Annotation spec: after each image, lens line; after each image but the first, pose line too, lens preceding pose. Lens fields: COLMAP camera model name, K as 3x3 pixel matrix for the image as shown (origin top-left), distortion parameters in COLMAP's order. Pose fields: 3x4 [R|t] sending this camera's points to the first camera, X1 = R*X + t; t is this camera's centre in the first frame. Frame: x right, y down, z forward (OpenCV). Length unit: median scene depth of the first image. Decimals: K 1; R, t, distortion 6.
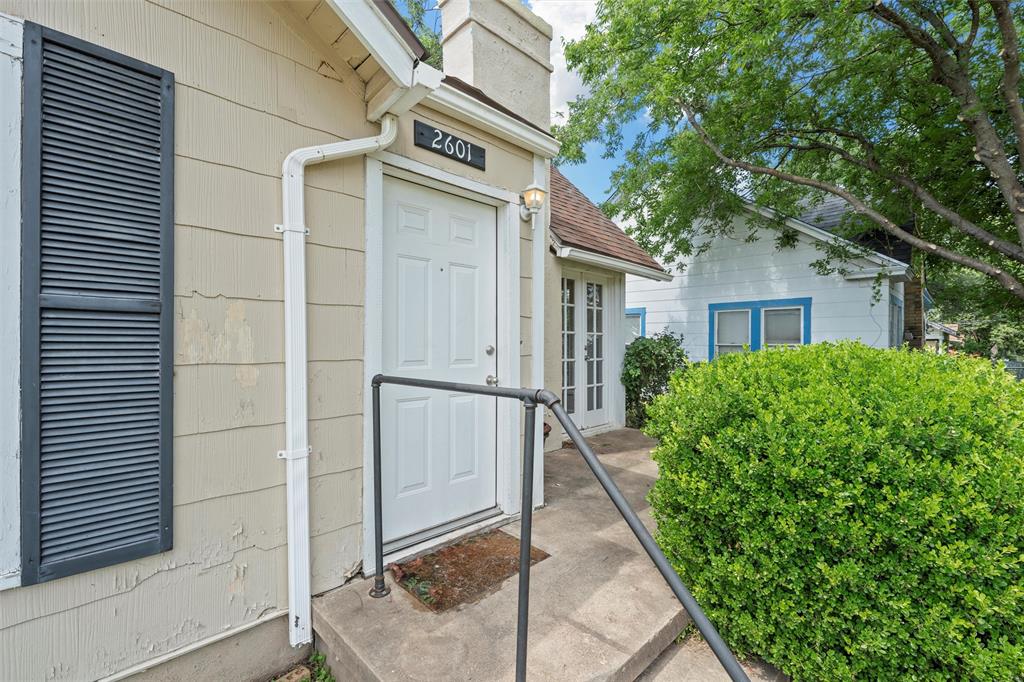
lens RADIAL K [[444.0, 0, 512.0], [0, 444.0, 343.9], [0, 0, 1]] dist [-0.000369, -0.000070]
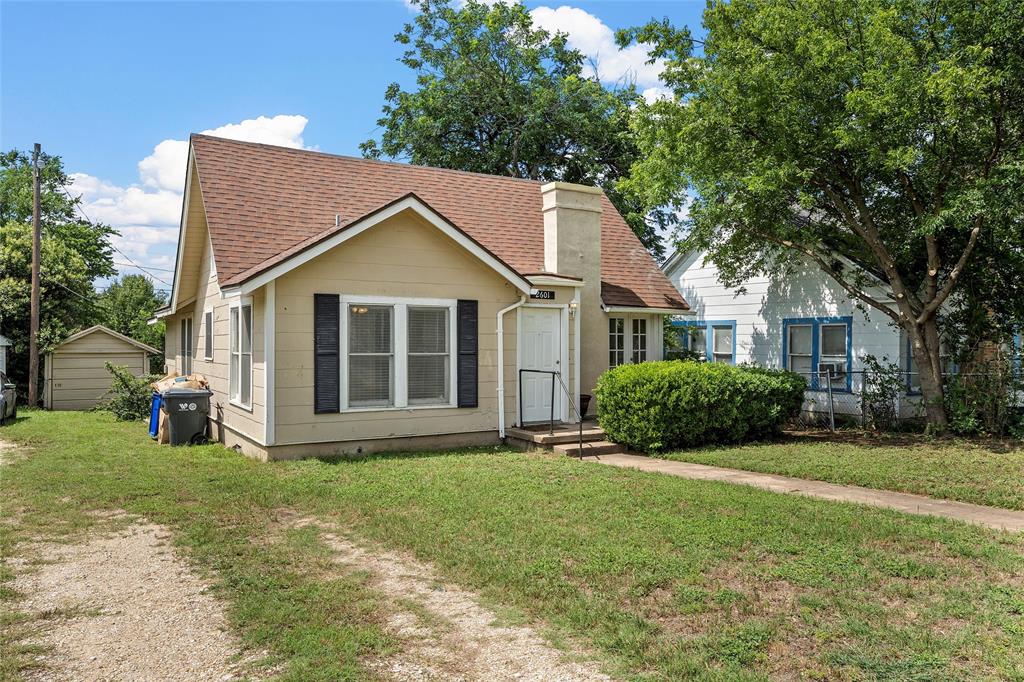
lens RADIAL K [[728.8, 0, 512.0], [0, 728.8, 341.0], [0, 0, 1]] dist [-0.003143, -0.001642]
pose [[0.973417, 0.000373, -0.229040, 0.749218], [-0.000815, 0.999998, -0.001833, -0.113216], [0.229039, 0.001971, 0.973415, -3.641663]]
